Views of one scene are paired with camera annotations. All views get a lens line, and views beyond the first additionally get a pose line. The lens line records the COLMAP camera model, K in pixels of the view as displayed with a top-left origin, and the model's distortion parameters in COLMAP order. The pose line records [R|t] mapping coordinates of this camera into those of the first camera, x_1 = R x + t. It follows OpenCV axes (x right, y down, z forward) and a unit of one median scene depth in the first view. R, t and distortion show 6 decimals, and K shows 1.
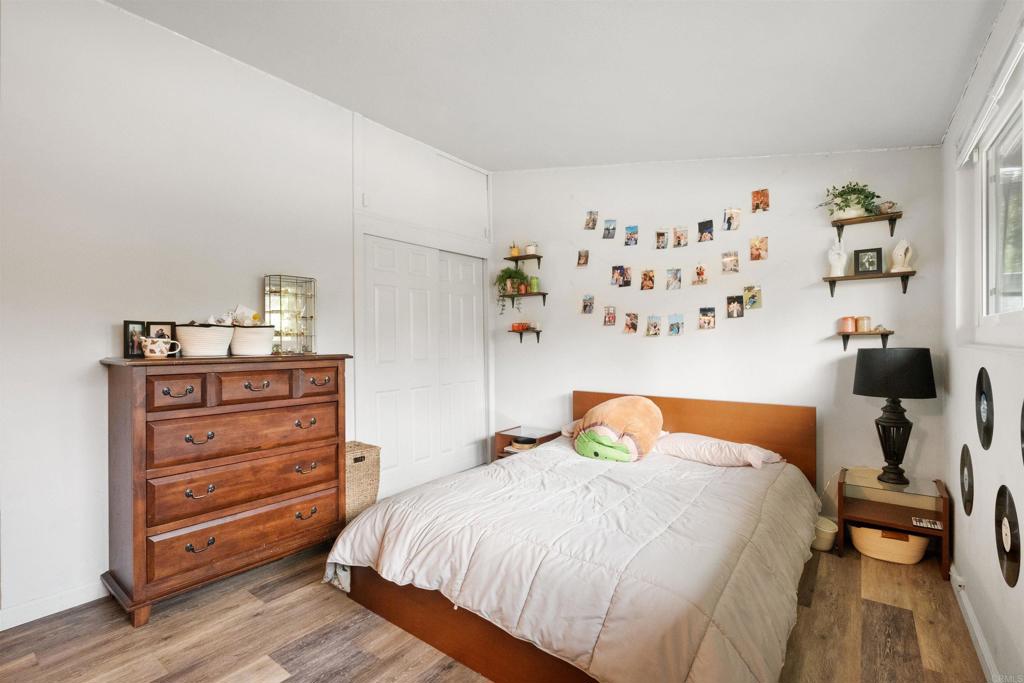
lens RADIAL K [[467.9, 0, 517.5], [0, 467.9, 342.0], [0, 0, 1]] dist [-0.011844, -0.000145]
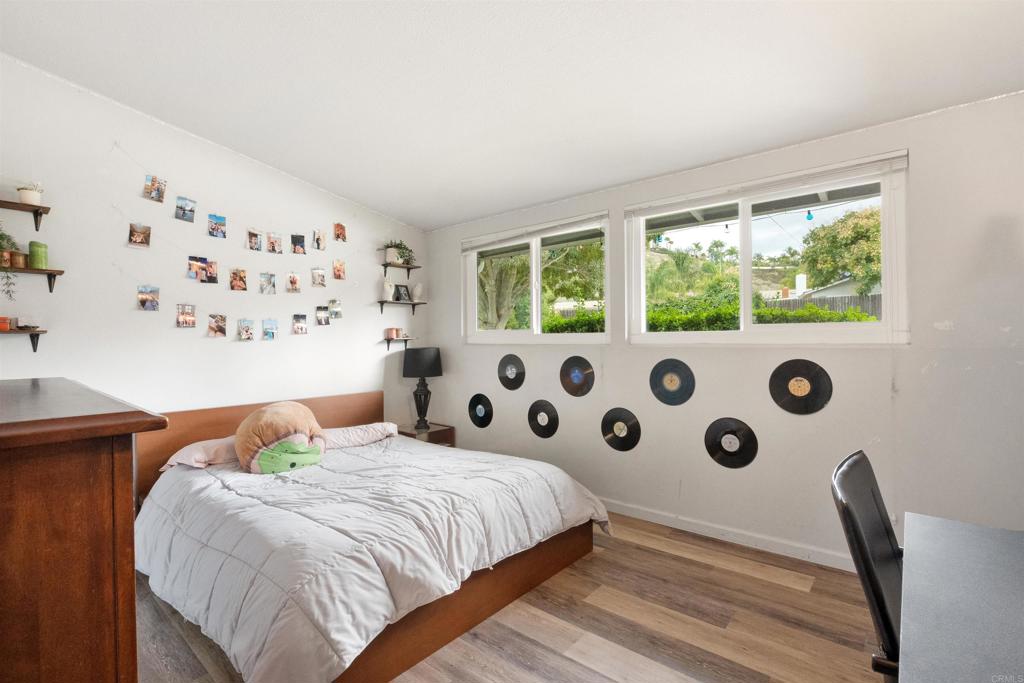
lens RADIAL K [[467.9, 0, 517.5], [0, 467.9, 342.0], [0, 0, 1]] dist [-0.011844, -0.000145]
pose [[0.058266, -0.000683, 0.998301, -0.646201], [0.014557, 0.999894, -0.000166, -0.001912], [-0.998195, 0.014542, 0.058269, 0.422221]]
